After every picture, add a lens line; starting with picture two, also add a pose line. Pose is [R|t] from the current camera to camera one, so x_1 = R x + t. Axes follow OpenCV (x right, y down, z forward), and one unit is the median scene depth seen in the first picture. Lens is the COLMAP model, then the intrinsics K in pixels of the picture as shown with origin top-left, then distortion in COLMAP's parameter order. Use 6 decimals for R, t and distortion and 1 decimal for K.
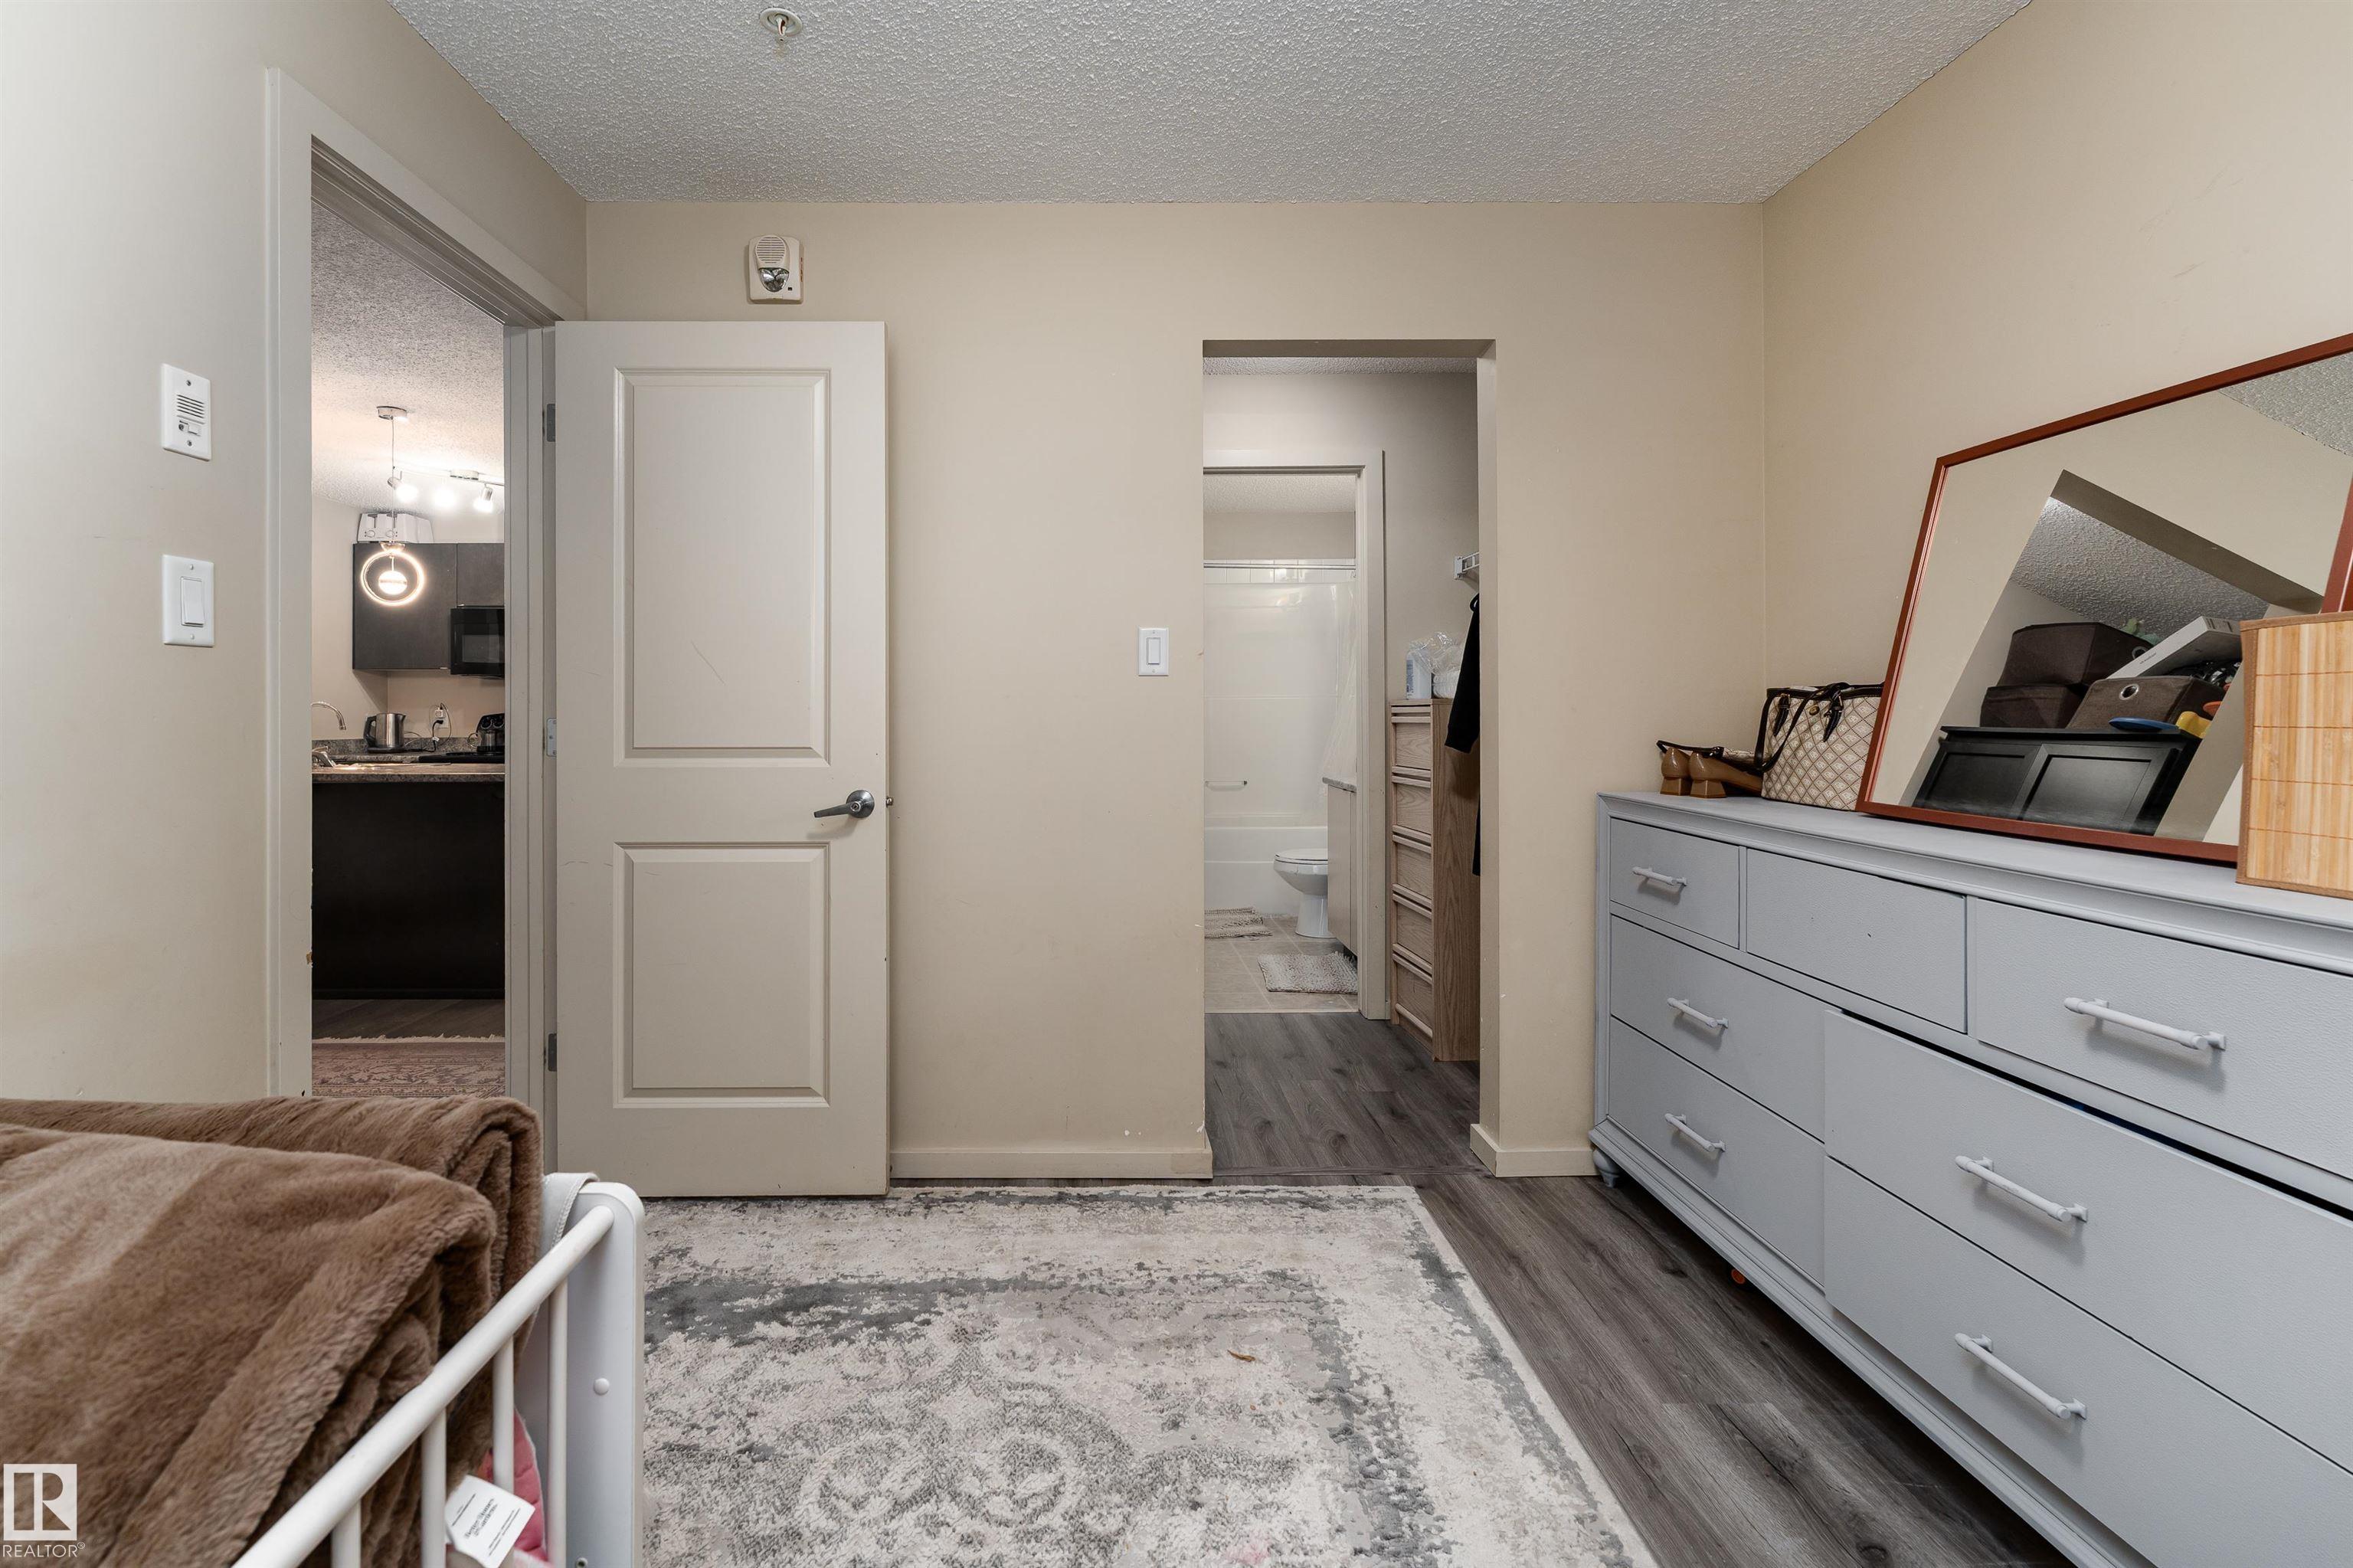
lens RADIAL K [[982.9, 0, 1086.9], [0, 982.9, 695.4], [0, 0, 1]] dist [0.003123, 0.000296]
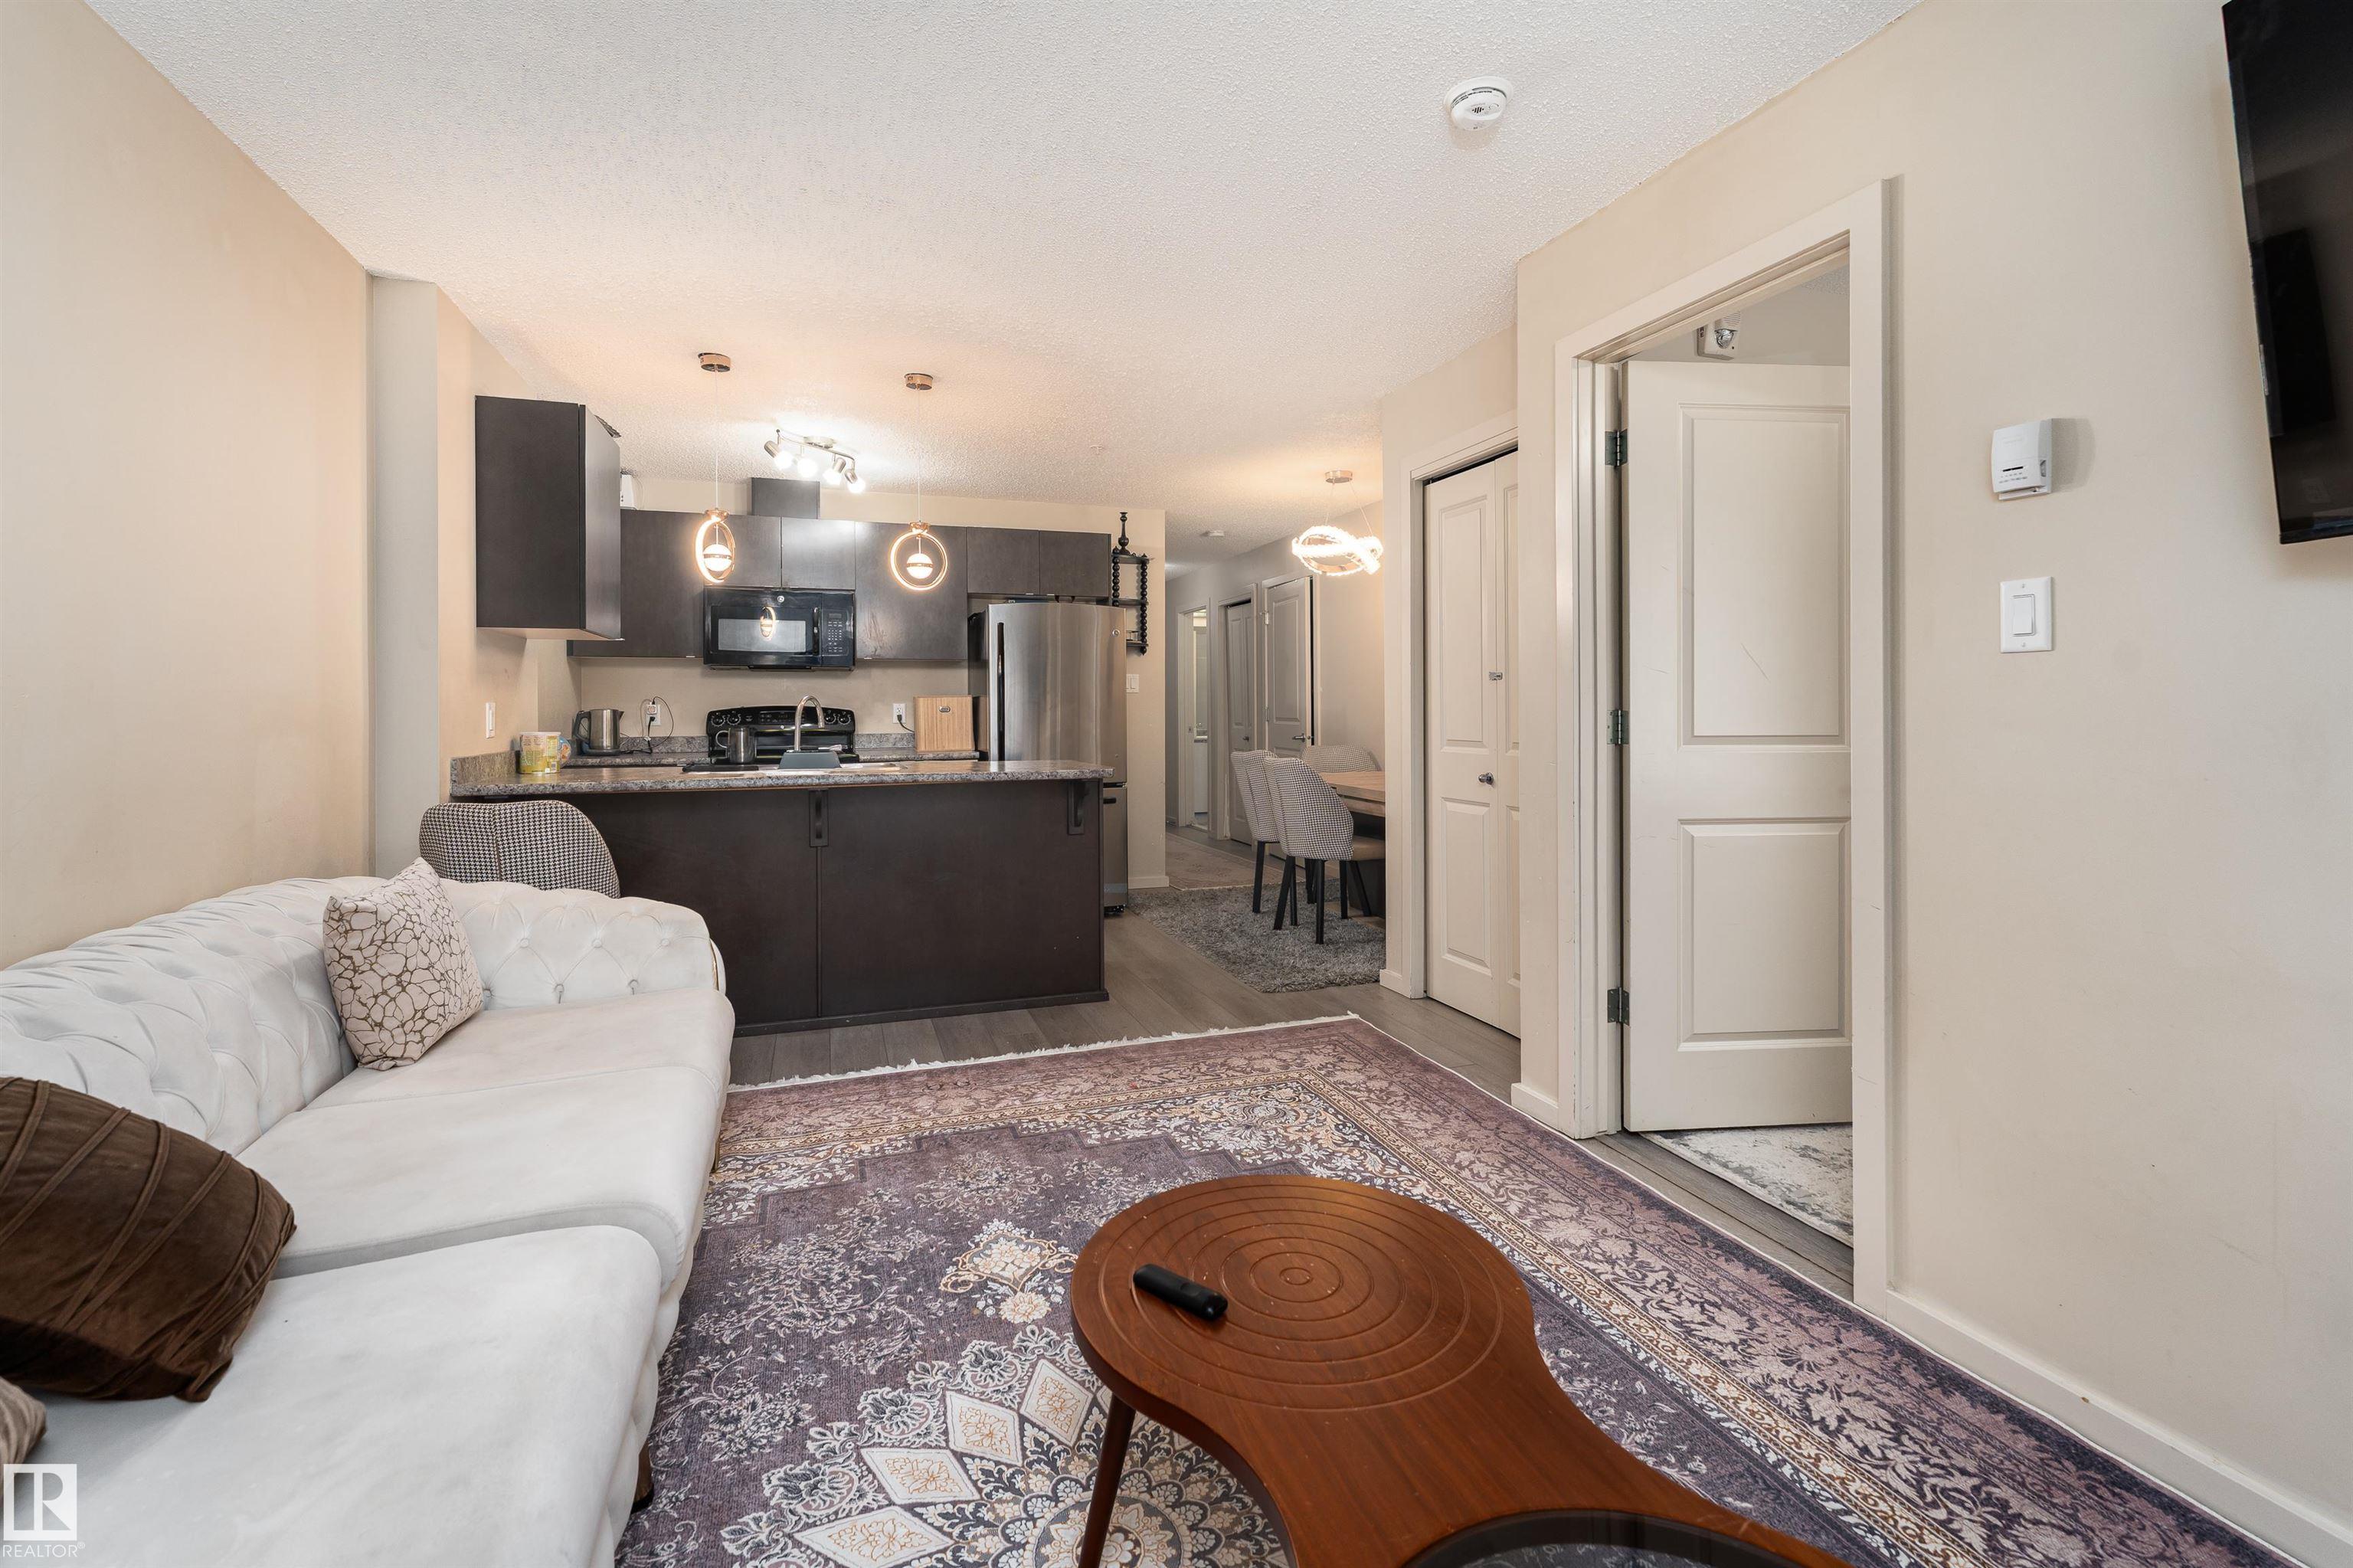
lens RADIAL K [[982.9, 0, 1164.0], [0, 982.9, 704.8], [0, 0, 1]] dist [0.003123, 0.000296]
pose [[0.946381, -0.005666, 0.323004, -1.555761], [-0.000796, 0.999802, 0.019869, -0.008257], [-0.323053, -0.019061, 0.946189, 0.119909]]
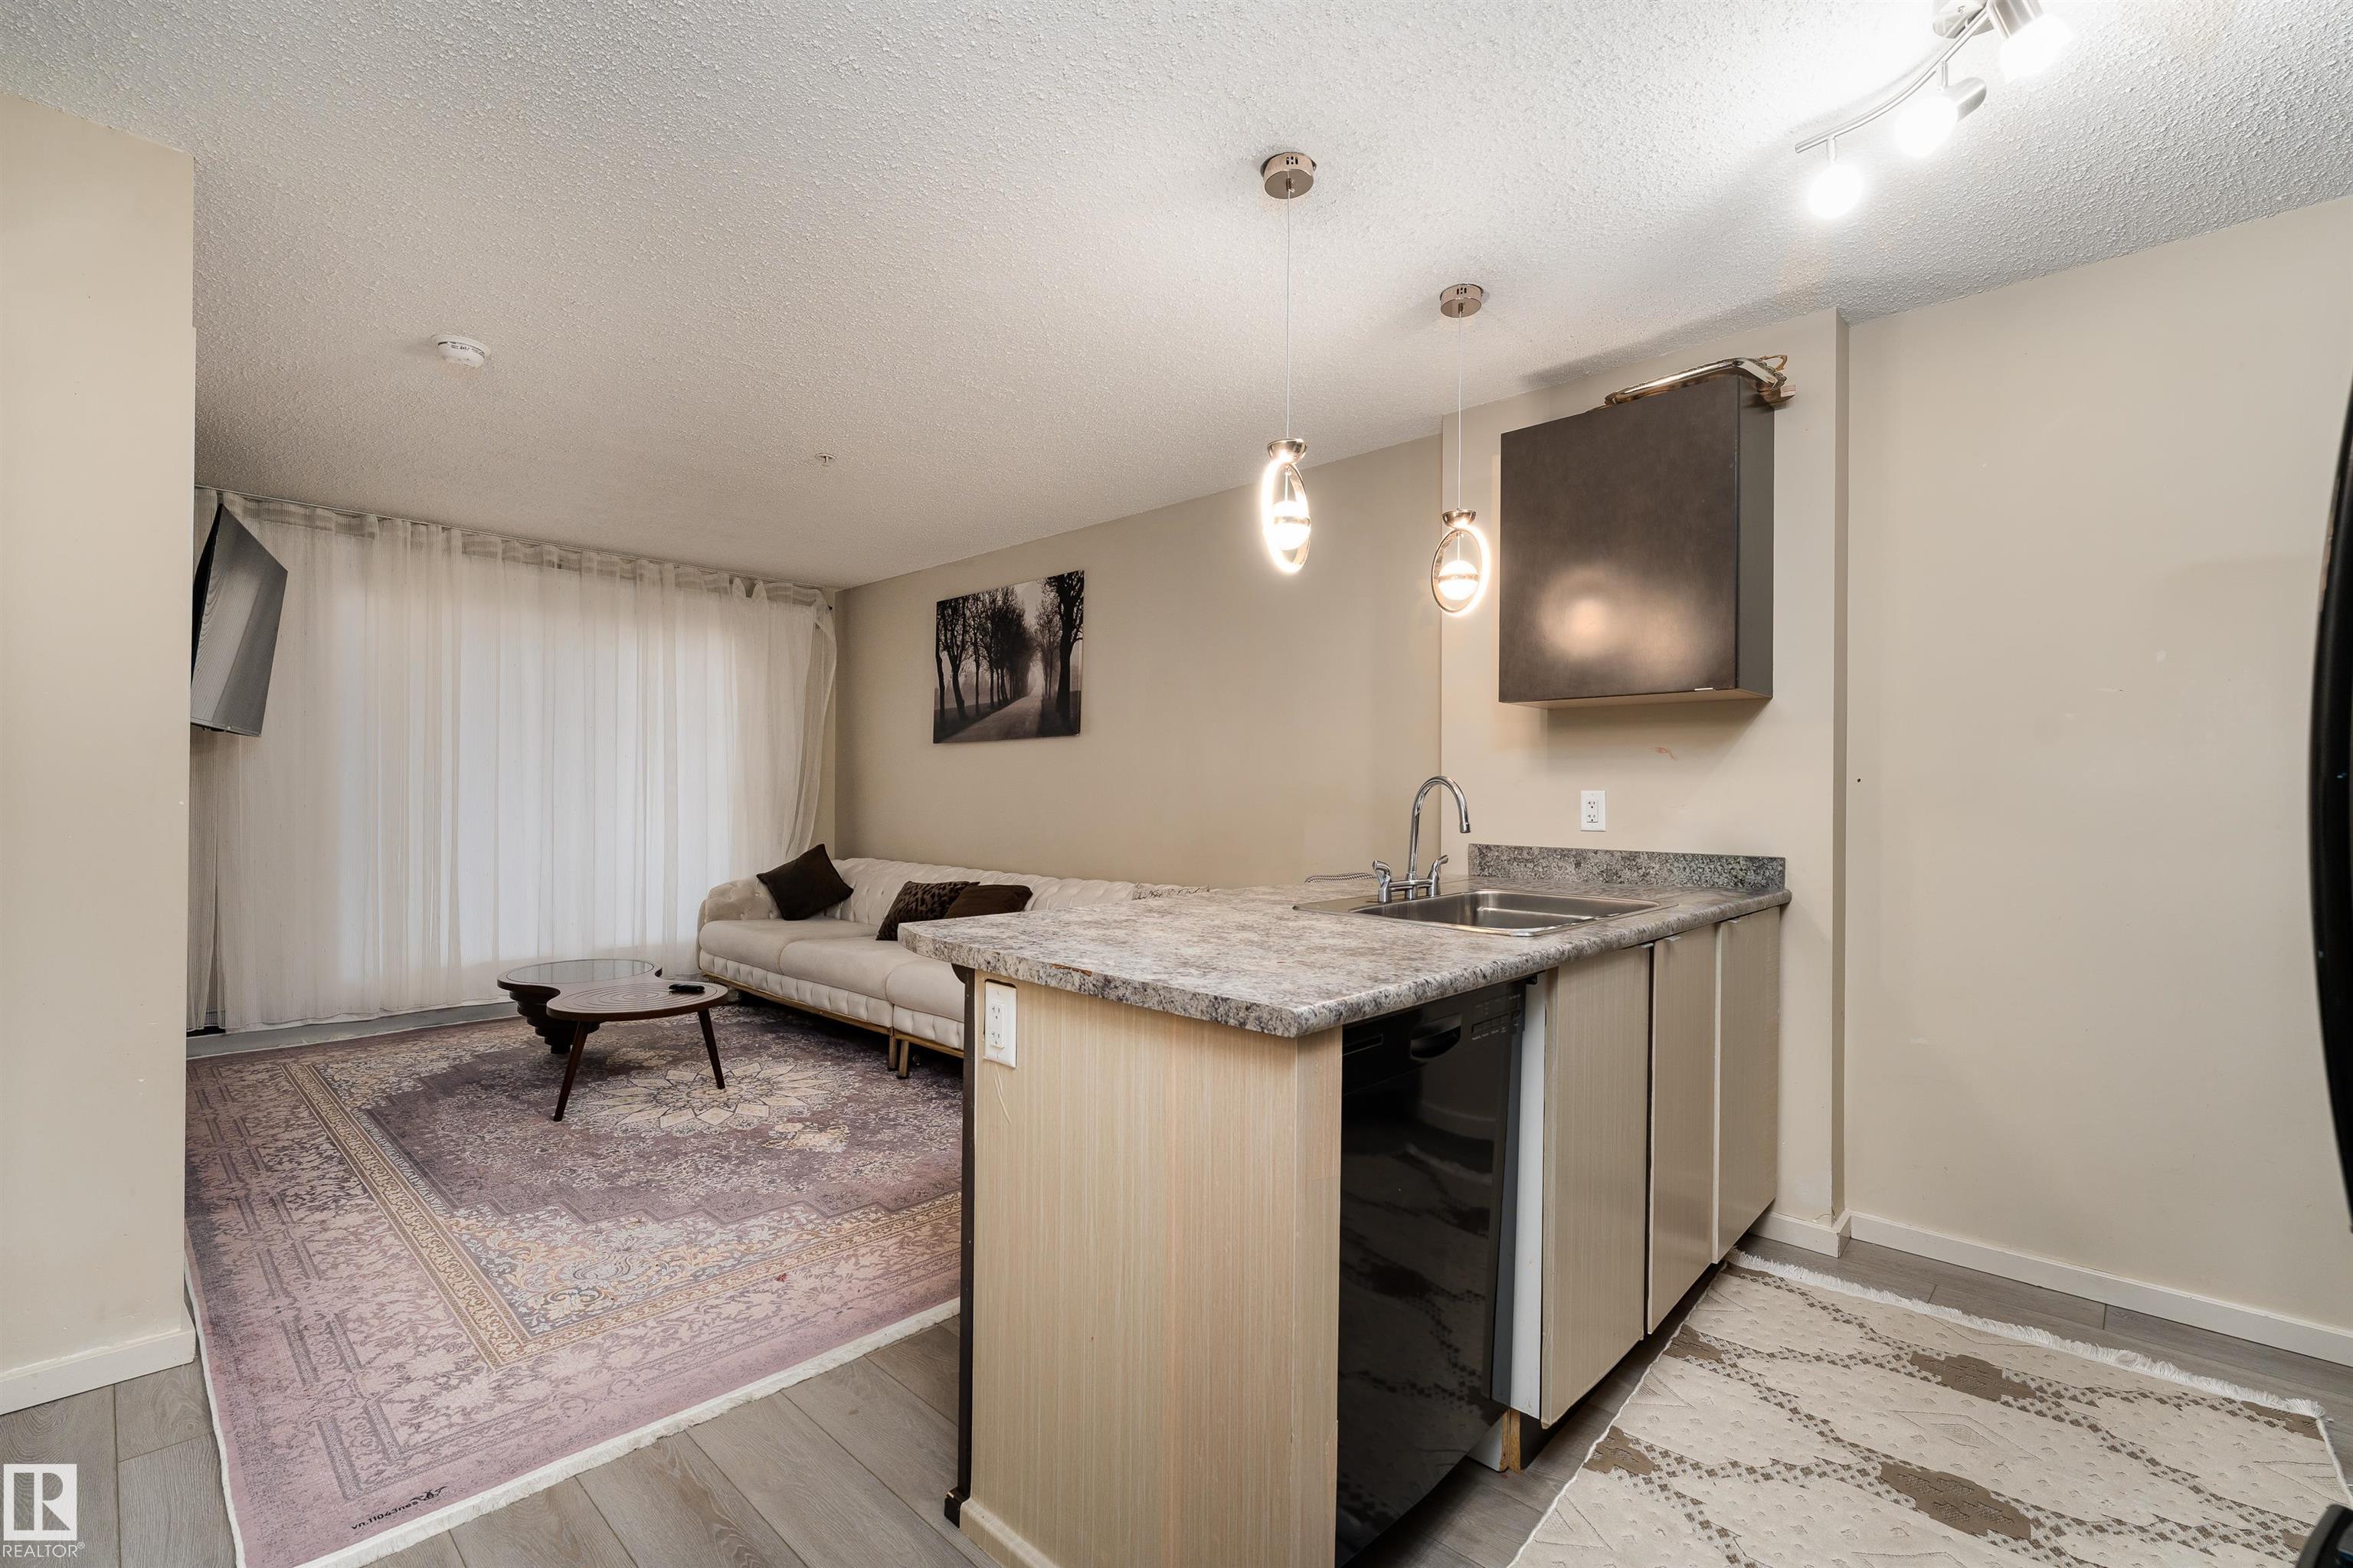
lens RADIAL K [[1089.6, 0, 1182.7], [0, 1089.6, 798.2], [0, 0, 1]] dist [-0.001825, 0.000460]
pose [[-0.690737, -0.006845, -0.723074, -0.554734], [0.004260, 0.999899, -0.013535, 0.049391], [0.723094, -0.012429, -0.690638, 2.671589]]
